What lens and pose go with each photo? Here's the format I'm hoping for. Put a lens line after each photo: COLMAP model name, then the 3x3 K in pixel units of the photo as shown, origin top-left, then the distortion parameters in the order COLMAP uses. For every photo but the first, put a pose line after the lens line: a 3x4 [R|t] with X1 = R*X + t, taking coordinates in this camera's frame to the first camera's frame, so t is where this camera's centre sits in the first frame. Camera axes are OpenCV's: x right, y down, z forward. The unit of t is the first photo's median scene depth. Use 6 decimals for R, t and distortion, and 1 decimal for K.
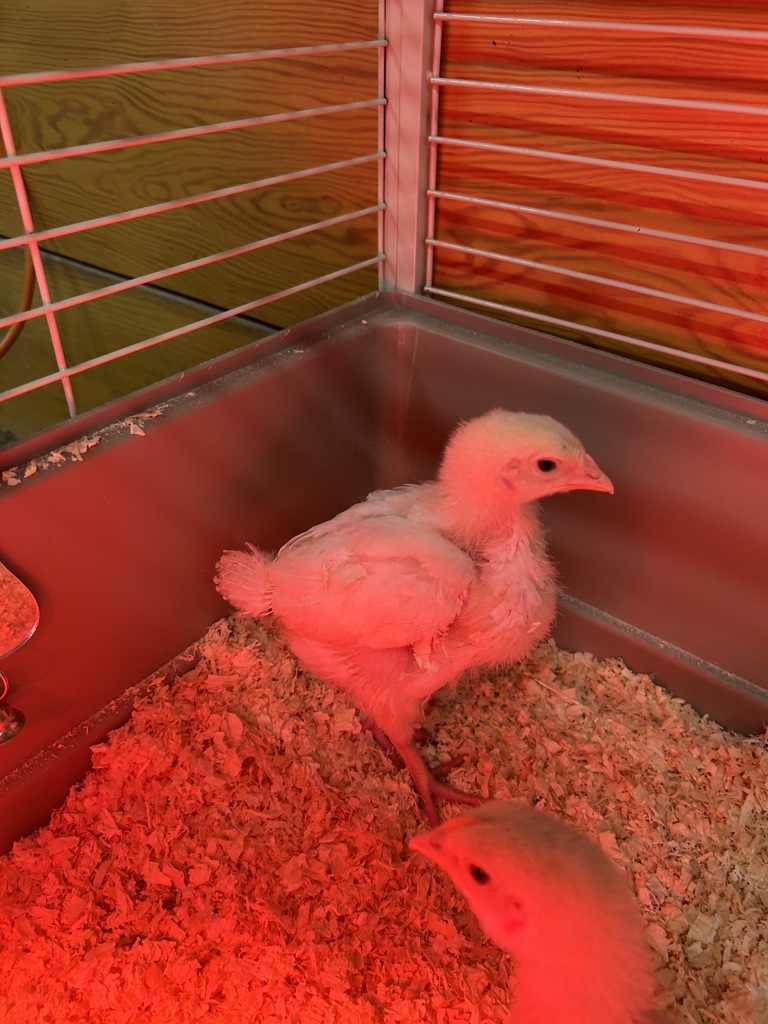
lens RADIAL K [[795.4, 0, 405.3], [0, 795.4, 509.2], [0, 0, 1]] dist [0.036606, -0.001539]
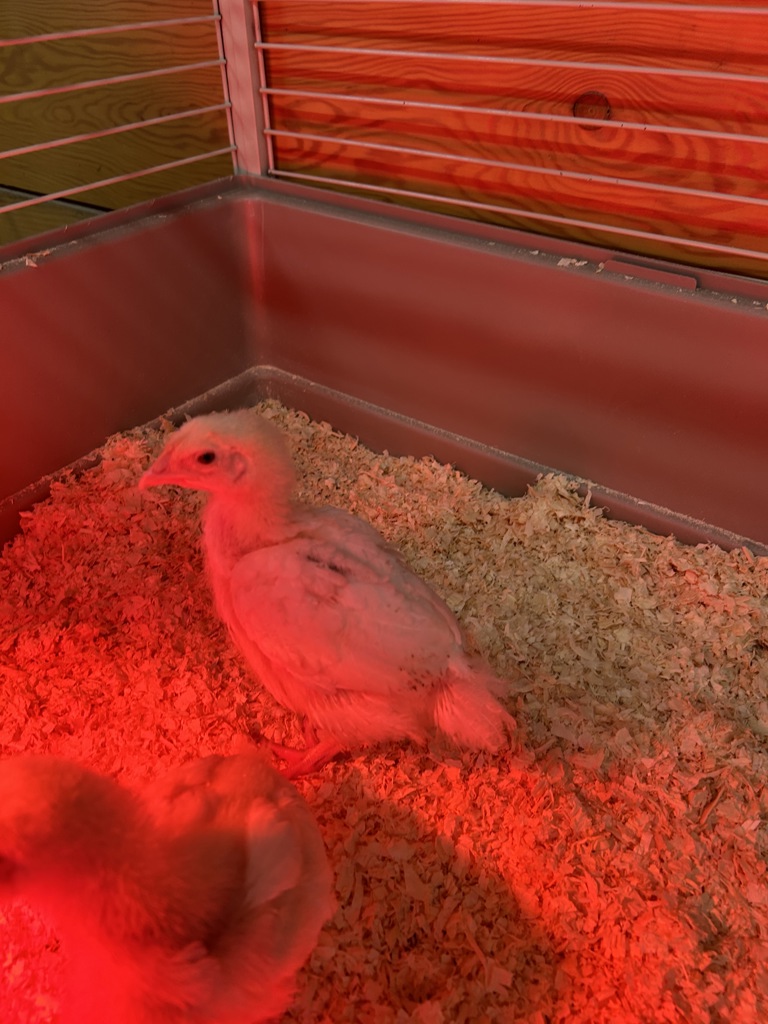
lens RADIAL K [[778.1, 0, 384.0], [0, 778.1, 512.0], [0, 0, 1]] dist [0.003247, 0.004128]
pose [[0.999015, -0.043025, 0.010893, 0.185150], [0.042549, 0.998263, 0.040748, 0.237626], [-0.012628, -0.040245, 0.999110, -0.276836]]
